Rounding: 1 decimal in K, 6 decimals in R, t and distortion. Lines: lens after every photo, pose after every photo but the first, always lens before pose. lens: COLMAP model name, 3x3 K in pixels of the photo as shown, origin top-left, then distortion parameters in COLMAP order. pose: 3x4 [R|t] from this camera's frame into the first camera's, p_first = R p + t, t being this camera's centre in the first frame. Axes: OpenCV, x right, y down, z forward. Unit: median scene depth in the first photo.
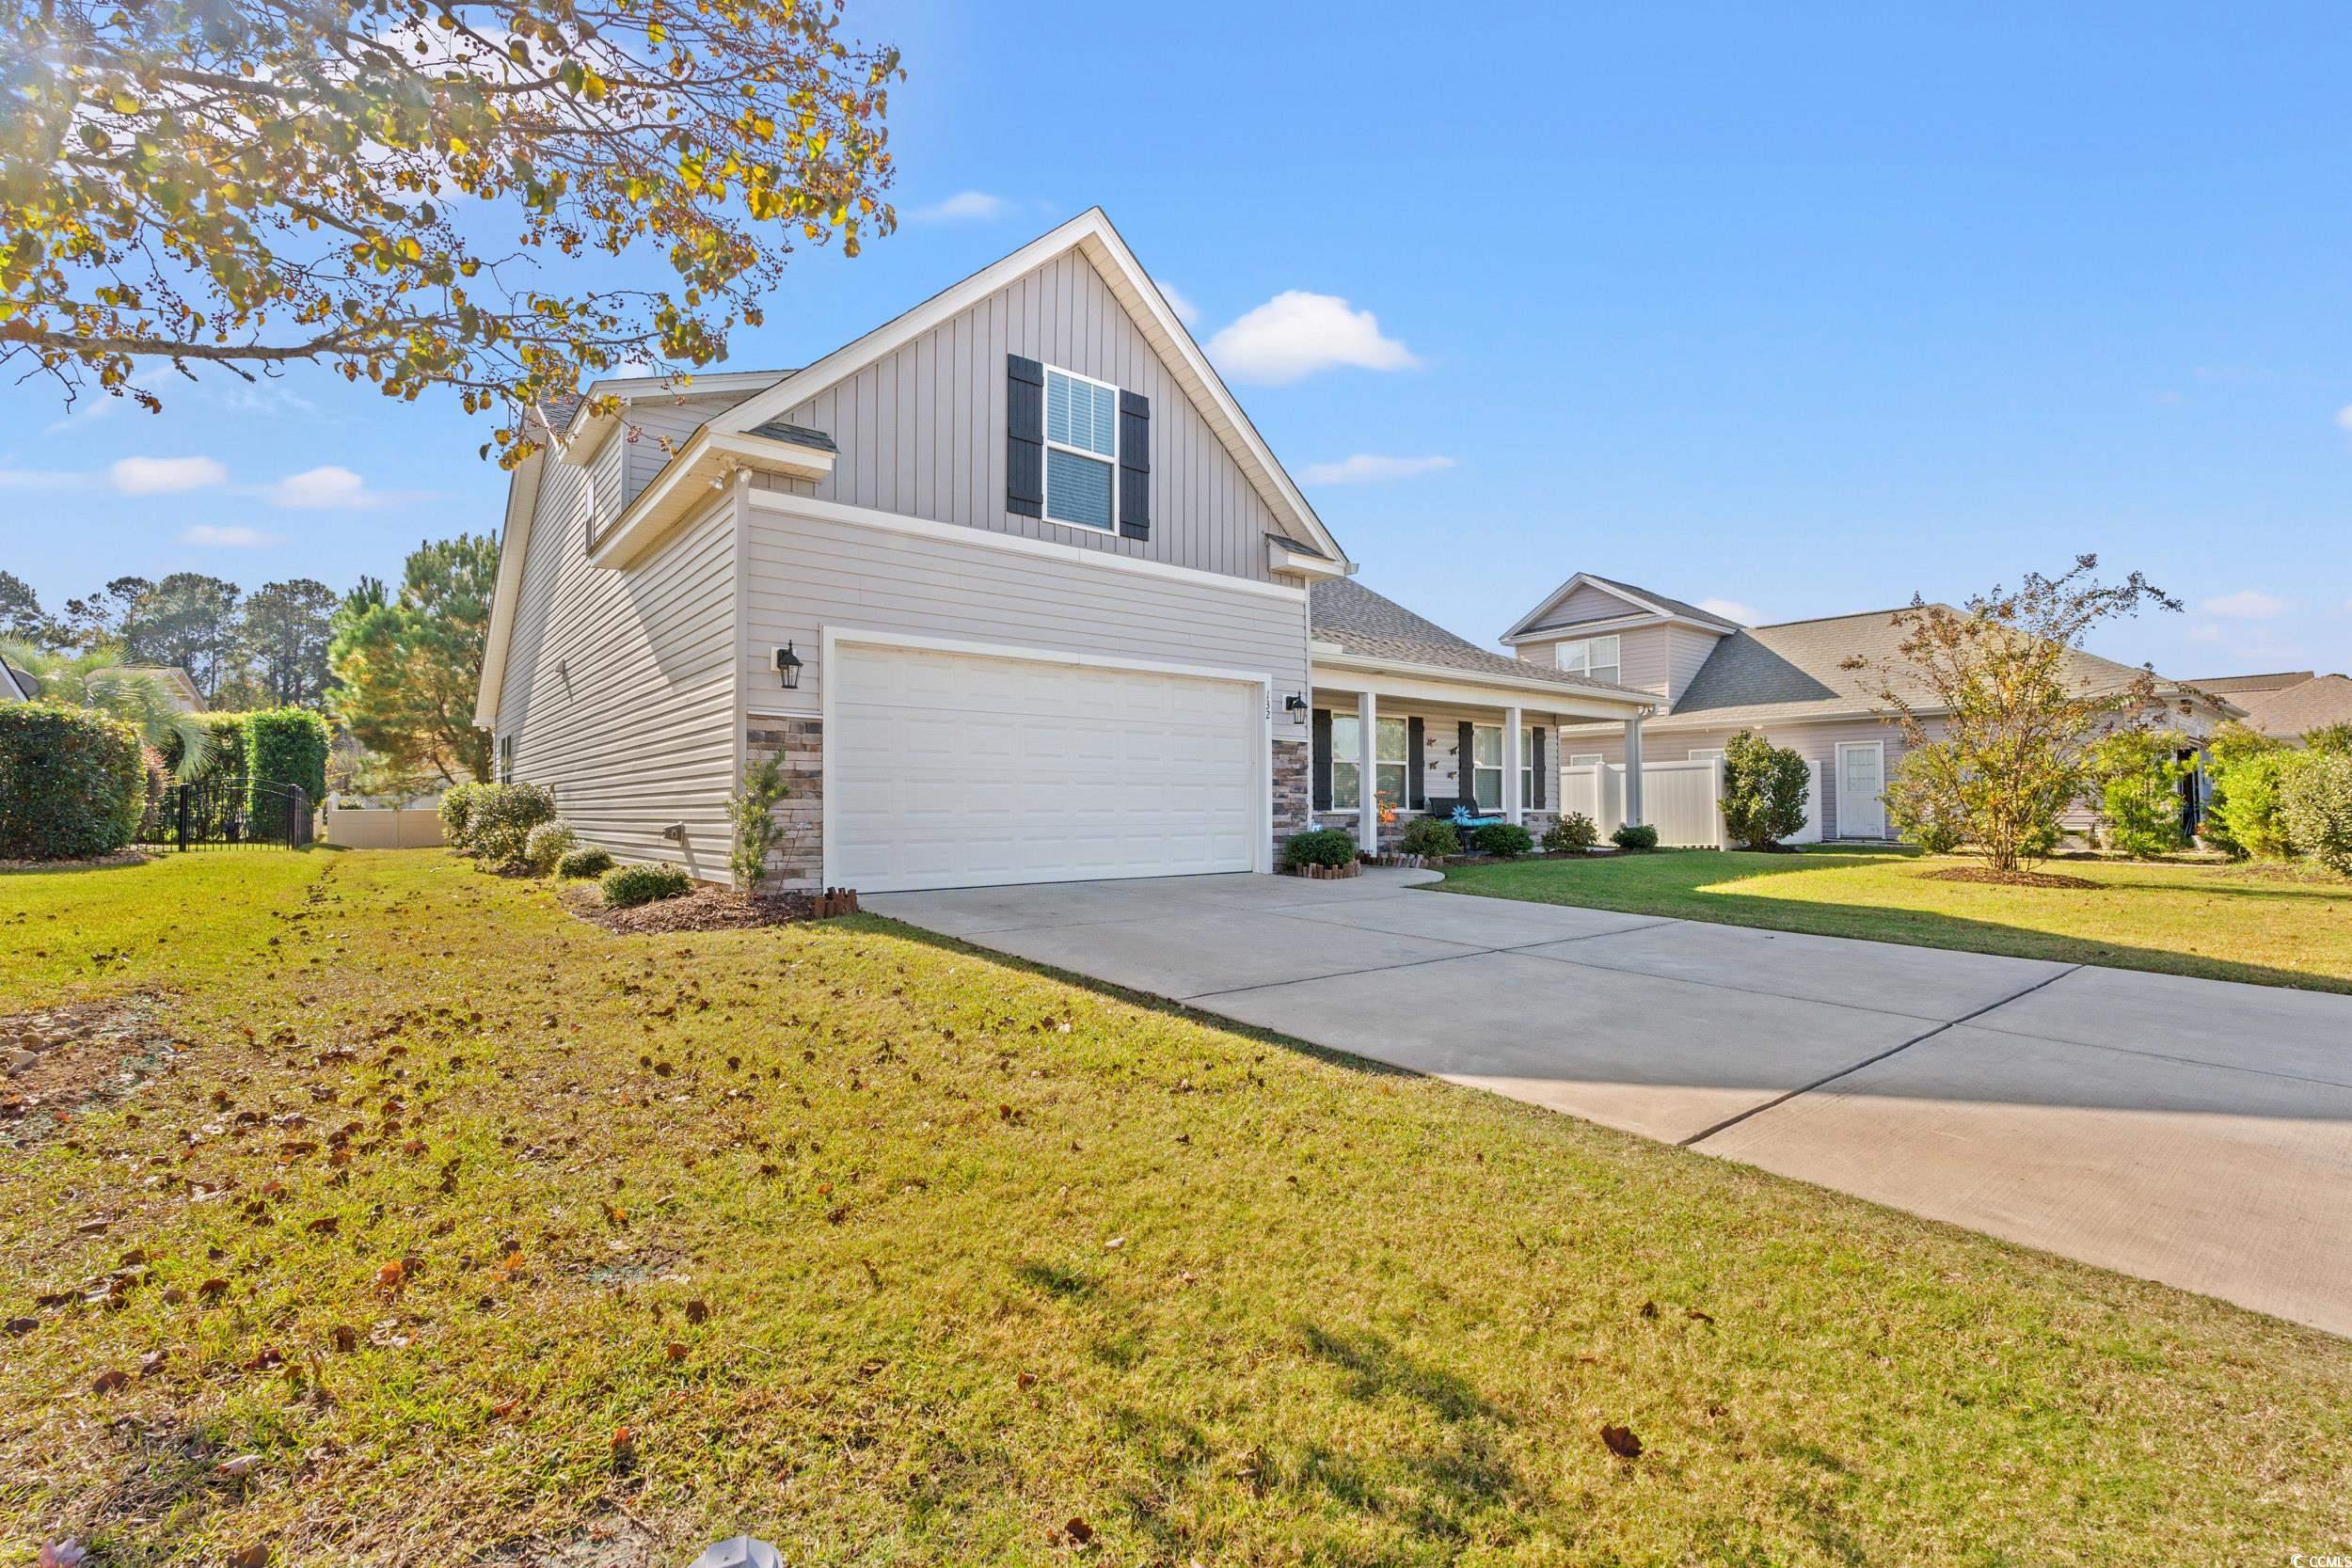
lens RADIAL K [[1027.6, 0, 1178.2], [0, 1027.6, 777.6], [0, 0, 1]] dist [-0.011854, 0.000853]
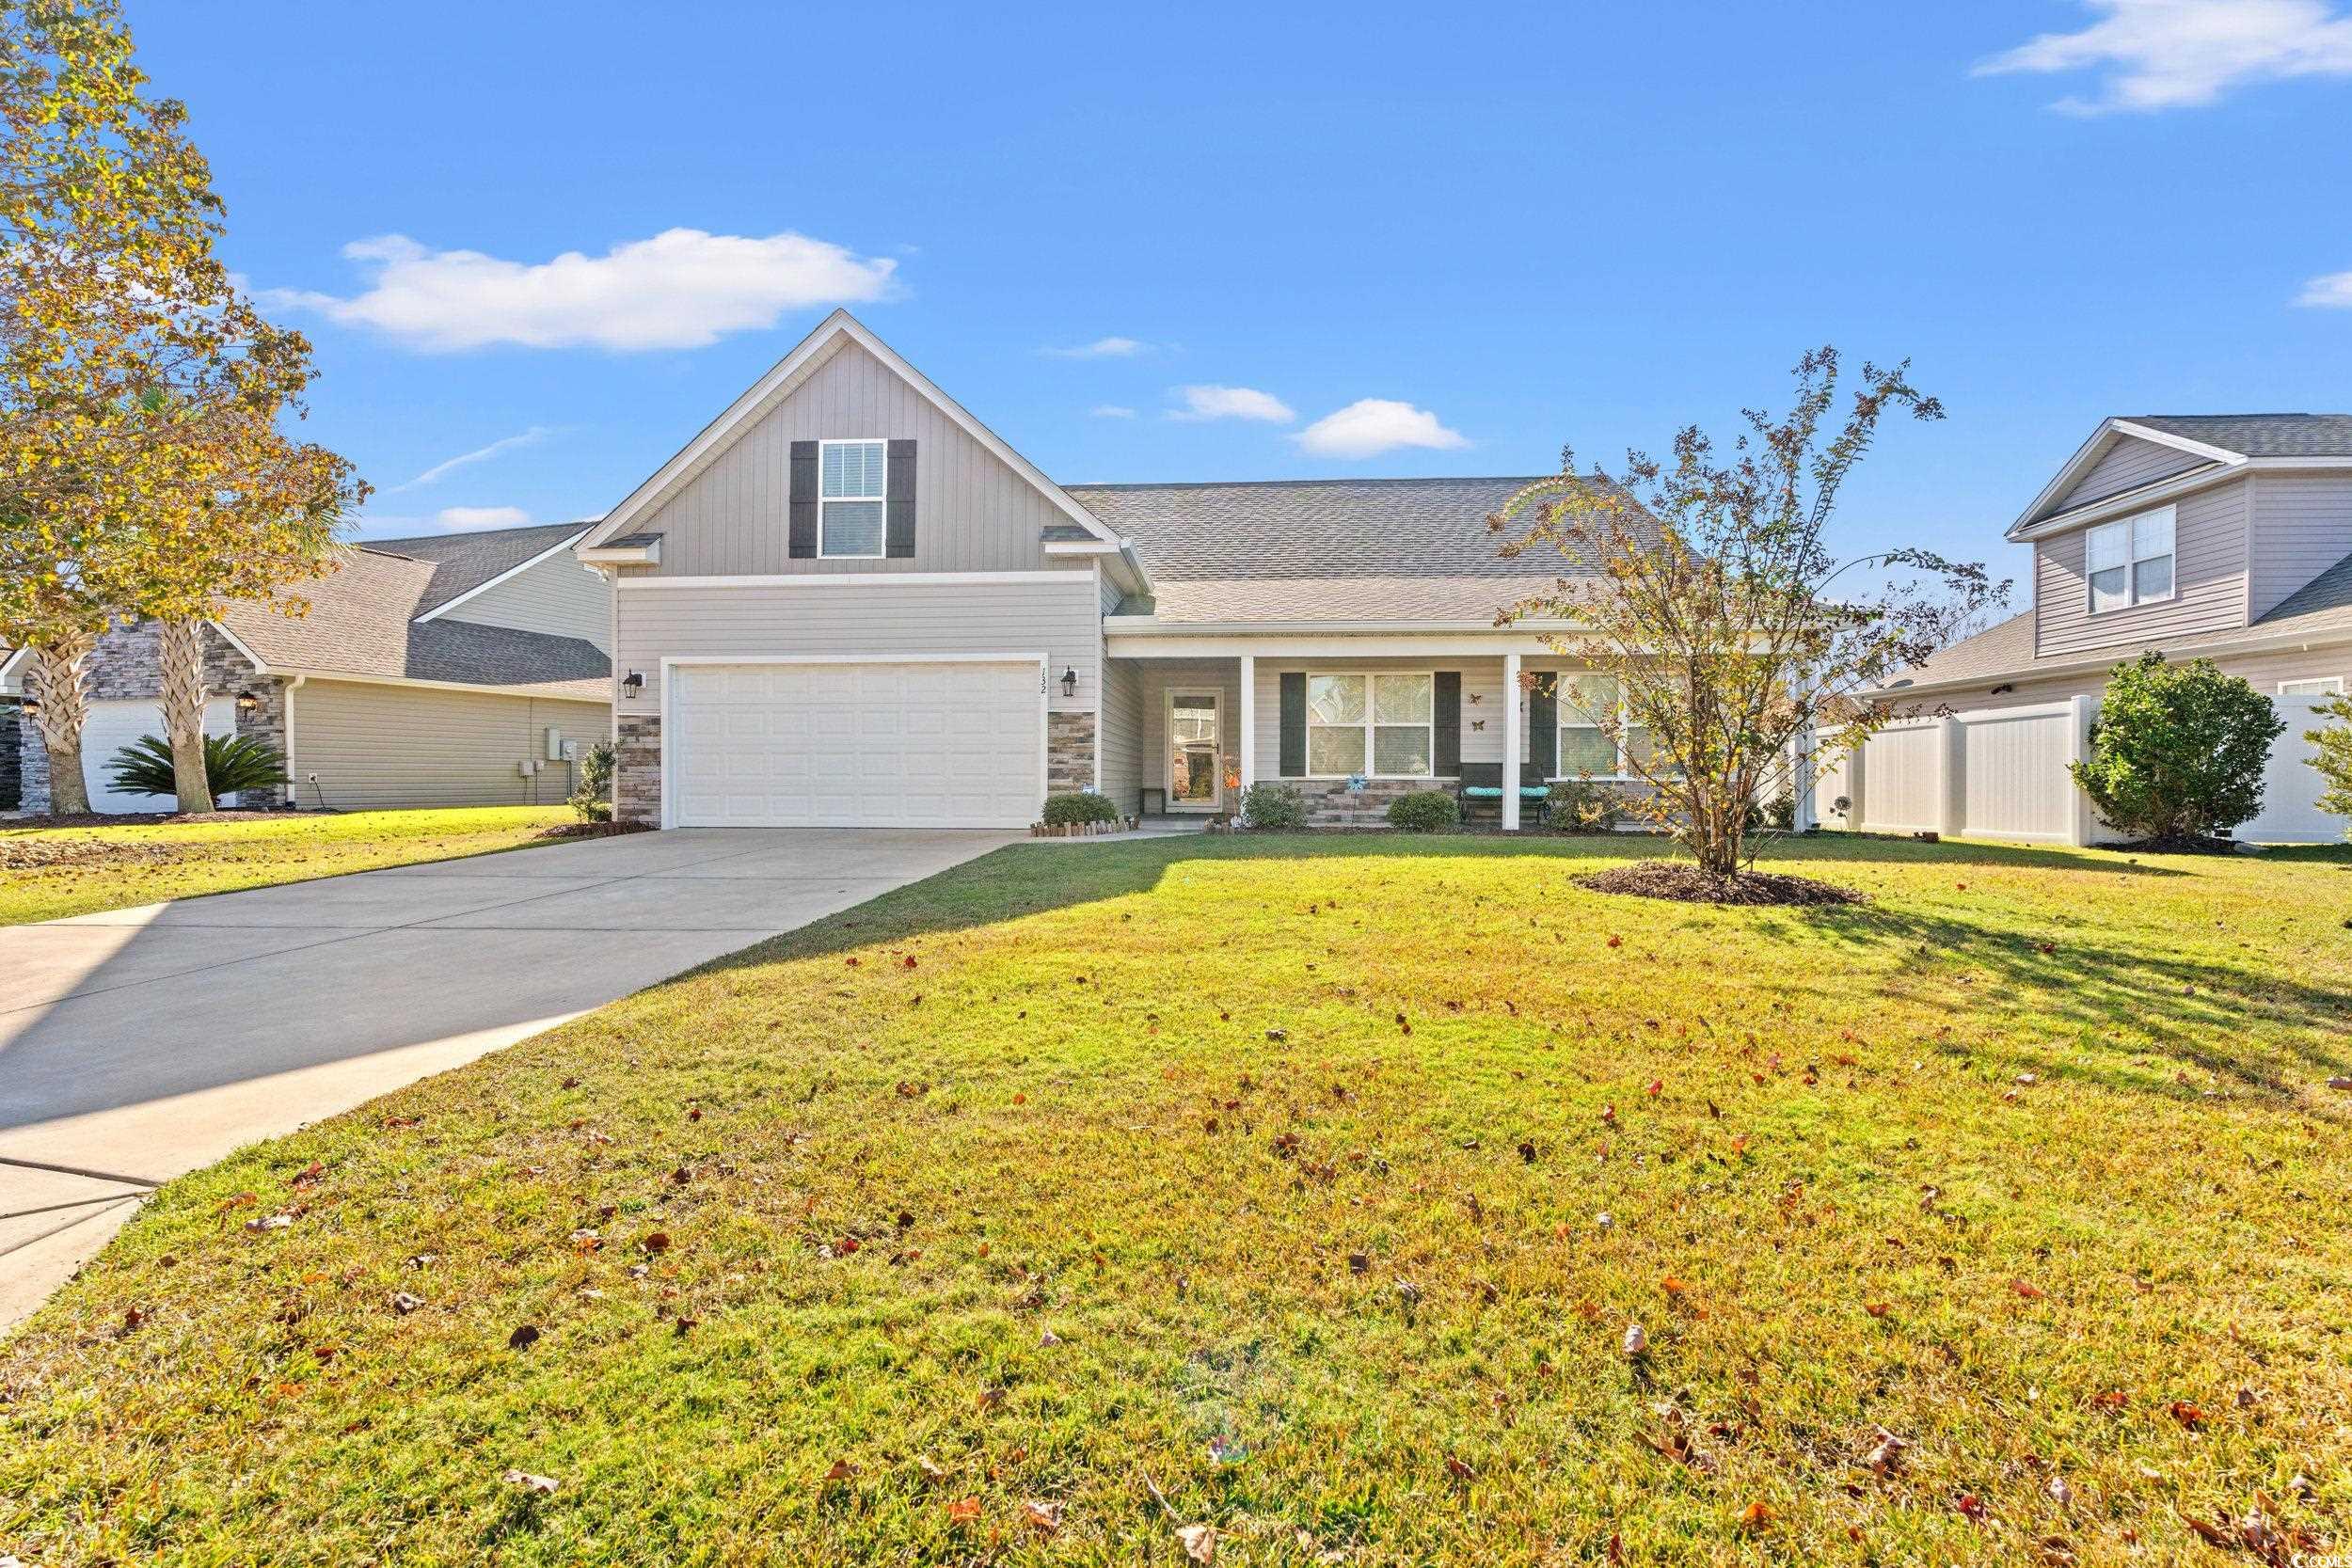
lens RADIAL K [[1027.6, 0, 1179.2], [0, 1027.6, 786.5], [0, 0, 1]] dist [-0.011854, 0.000853]
pose [[0.734781, 0.008196, -0.678255, 0.962679], [0.017083, 0.999386, 0.030583, 0.012913], [0.678089, -0.034059, 0.734190, 0.273649]]
